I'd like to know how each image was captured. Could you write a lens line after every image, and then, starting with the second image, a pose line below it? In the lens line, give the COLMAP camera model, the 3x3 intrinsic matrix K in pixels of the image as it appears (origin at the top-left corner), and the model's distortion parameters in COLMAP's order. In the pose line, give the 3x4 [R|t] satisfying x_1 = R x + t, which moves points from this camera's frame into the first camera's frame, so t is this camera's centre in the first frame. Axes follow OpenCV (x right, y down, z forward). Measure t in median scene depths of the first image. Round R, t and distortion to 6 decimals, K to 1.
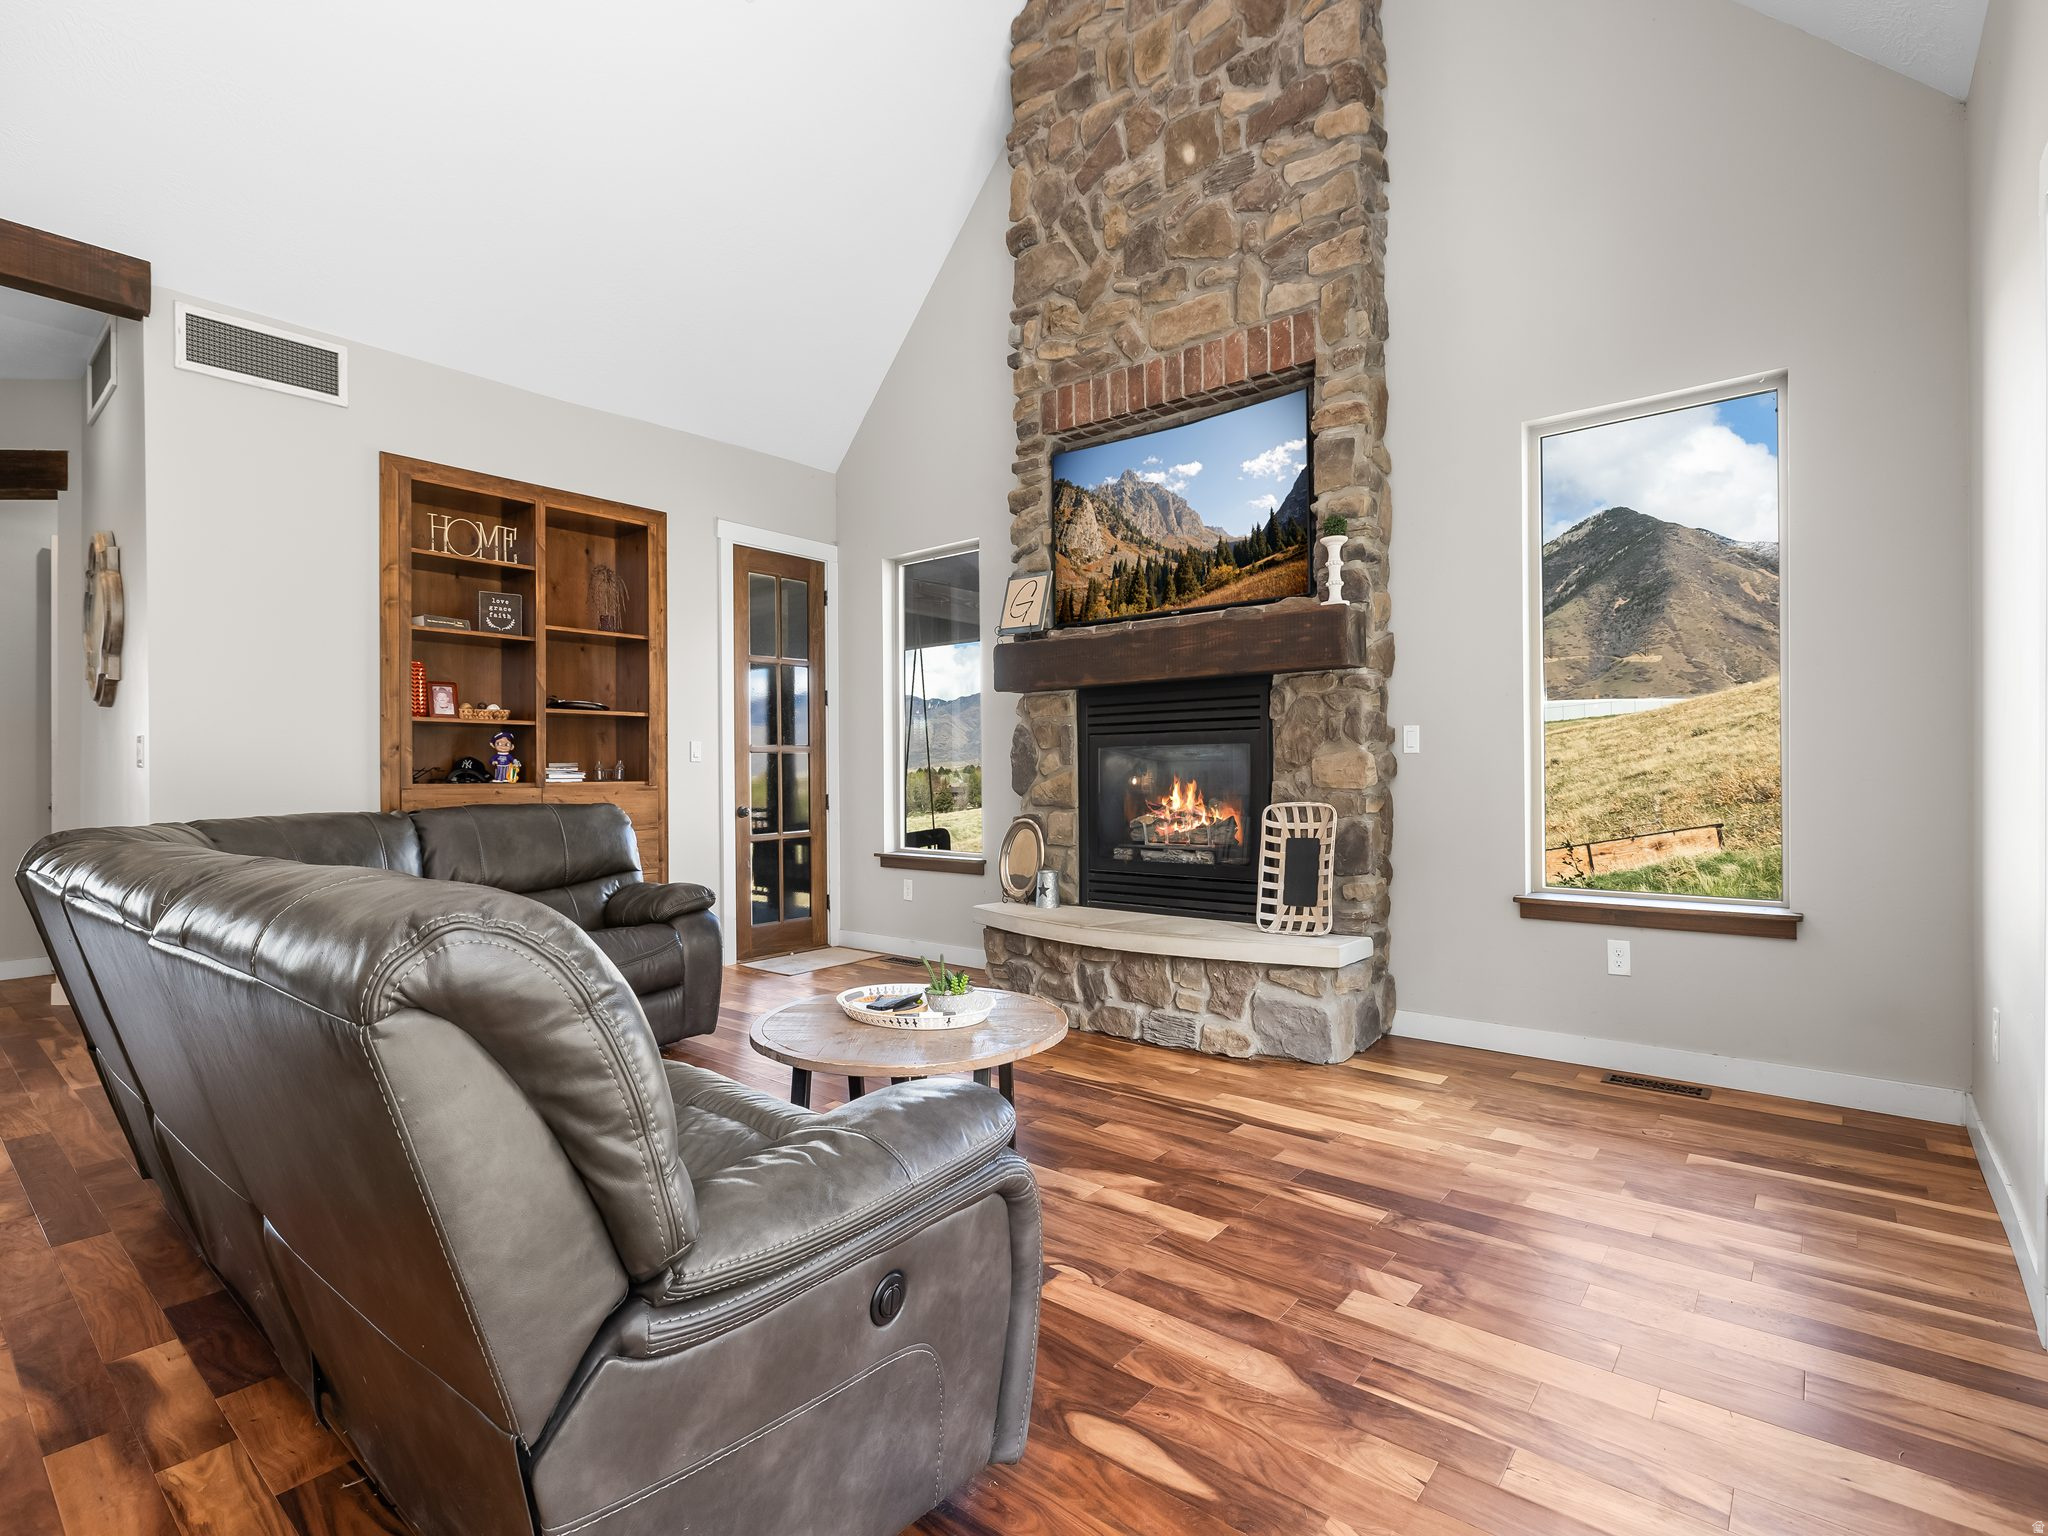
lens RADIAL K [[982.8, 0, 1019.7], [0, 982.8, 769.3], [0, 0, 1]] dist [-0.016553, 0.000100]
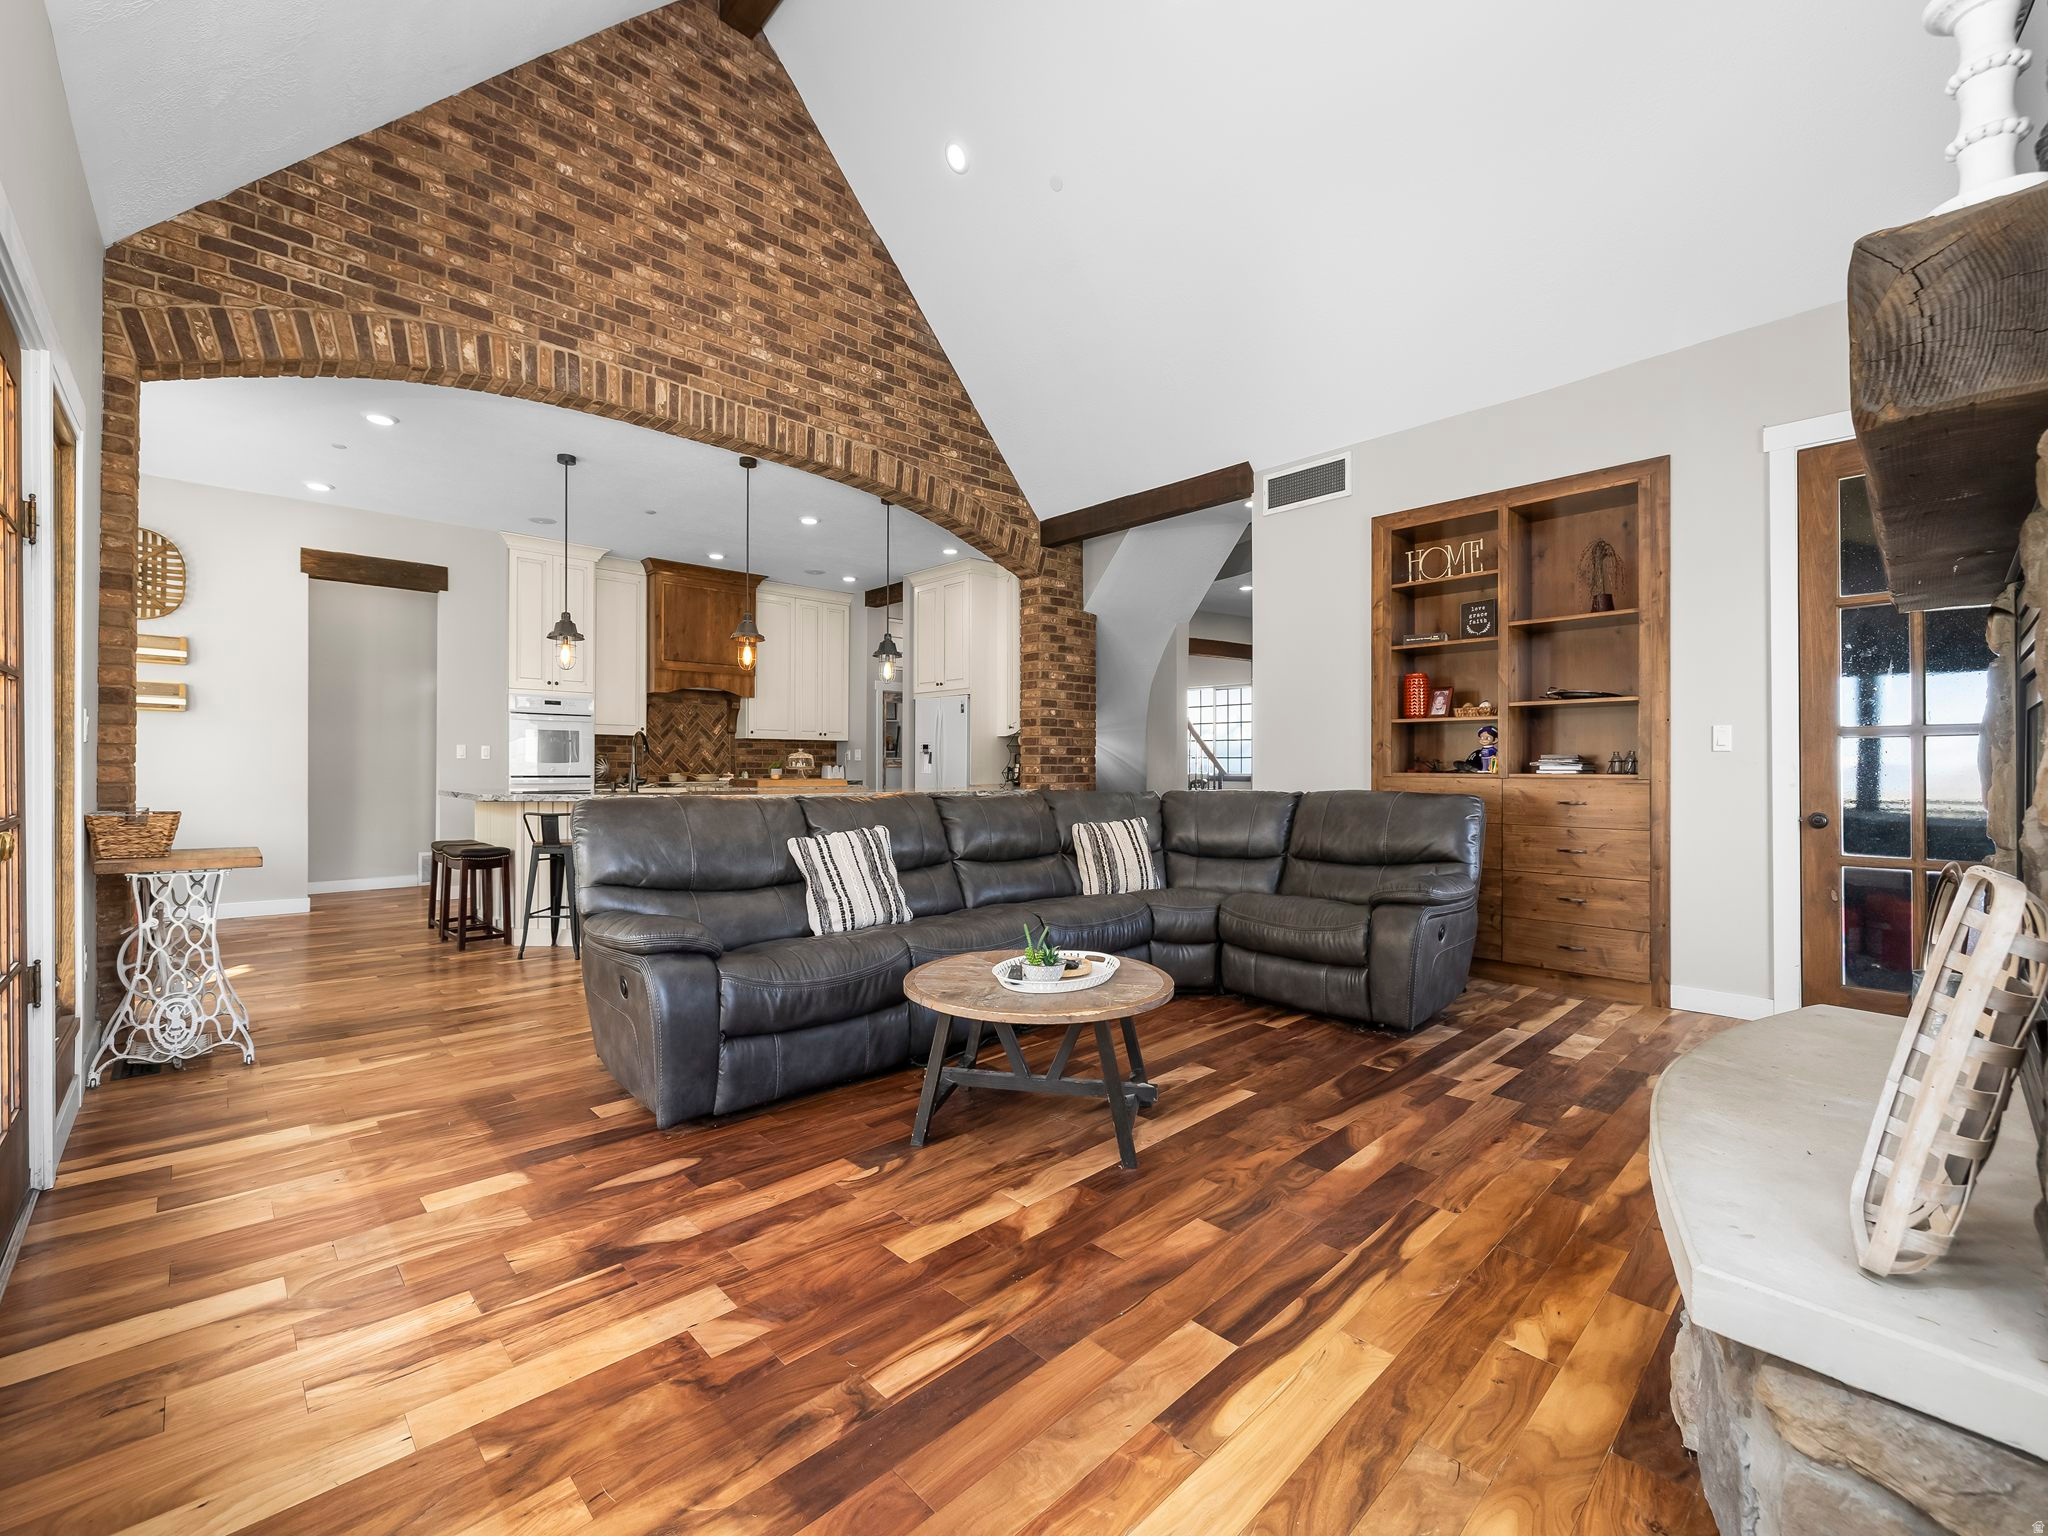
lens RADIAL K [[872.7, 0, 1018.0], [0, 872.7, 765.2], [0, 0, 1]] dist [0.000558, 0.000059]
pose [[-0.120858, 0.007573, -0.992641, 0.726667], [0.004199, 0.999966, 0.007118, -0.006456], [0.992661, -0.003308, -0.120886, 0.860917]]
